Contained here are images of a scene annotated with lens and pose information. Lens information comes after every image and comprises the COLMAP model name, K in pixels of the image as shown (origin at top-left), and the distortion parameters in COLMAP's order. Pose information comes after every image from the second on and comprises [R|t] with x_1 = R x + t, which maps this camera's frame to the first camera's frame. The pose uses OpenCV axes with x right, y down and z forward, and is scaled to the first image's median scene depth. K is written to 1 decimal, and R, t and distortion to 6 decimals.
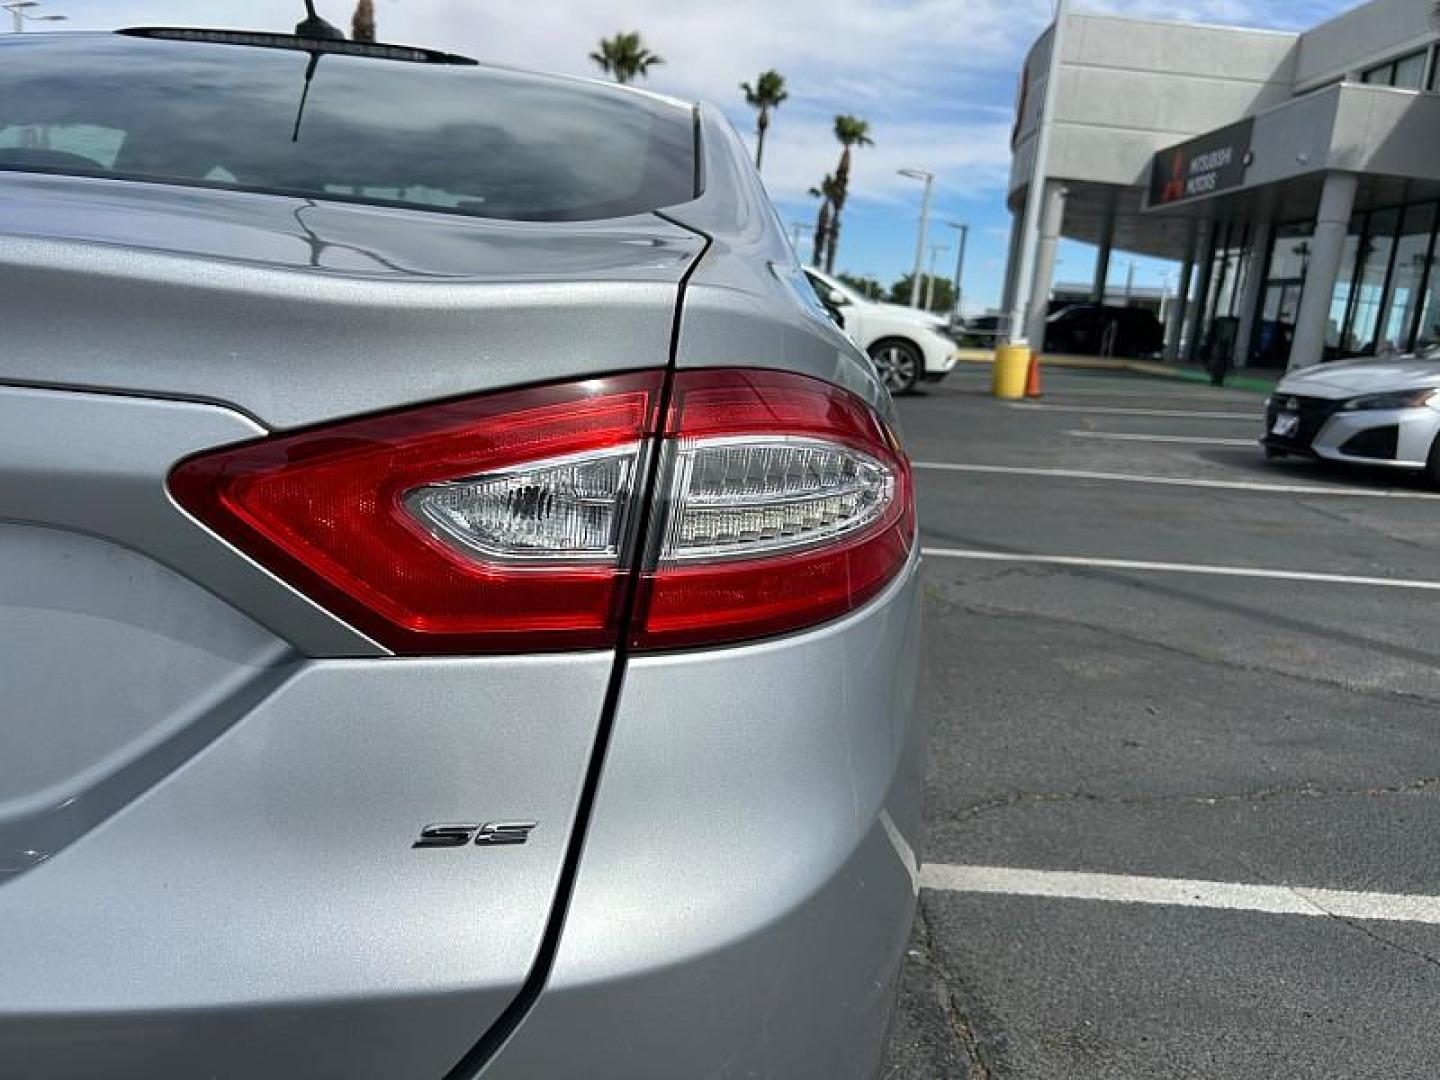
lens RADIAL K [[1108.1, 0, 720.0], [0, 1108.1, 540.0], [0, 0, 1]] dist [0.002199, -0.007160]
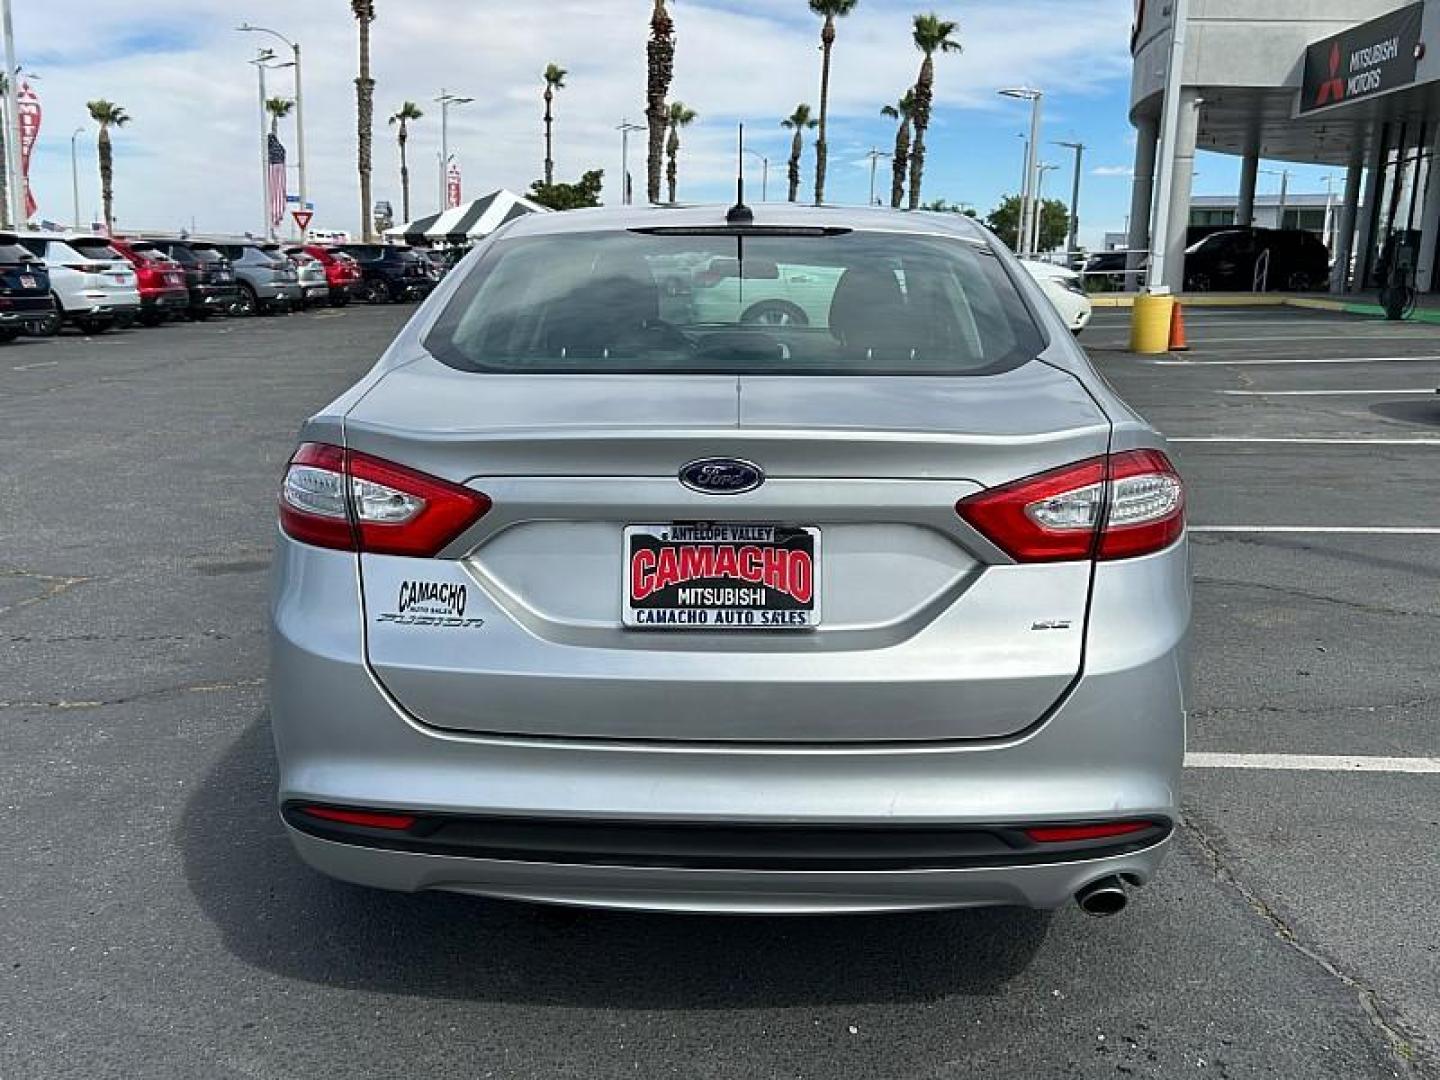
lens RADIAL K [[1339.0, 0, 714.2], [0, 1339.0, 529.3], [0, 0, 1]] dist [0.028716, -0.021297]
pose [[0.996789, -0.055137, -0.058063, -0.036743], [0.054893, 0.998475, -0.005790, -0.000308], [0.058294, 0.002584, 0.998296, -0.104538]]
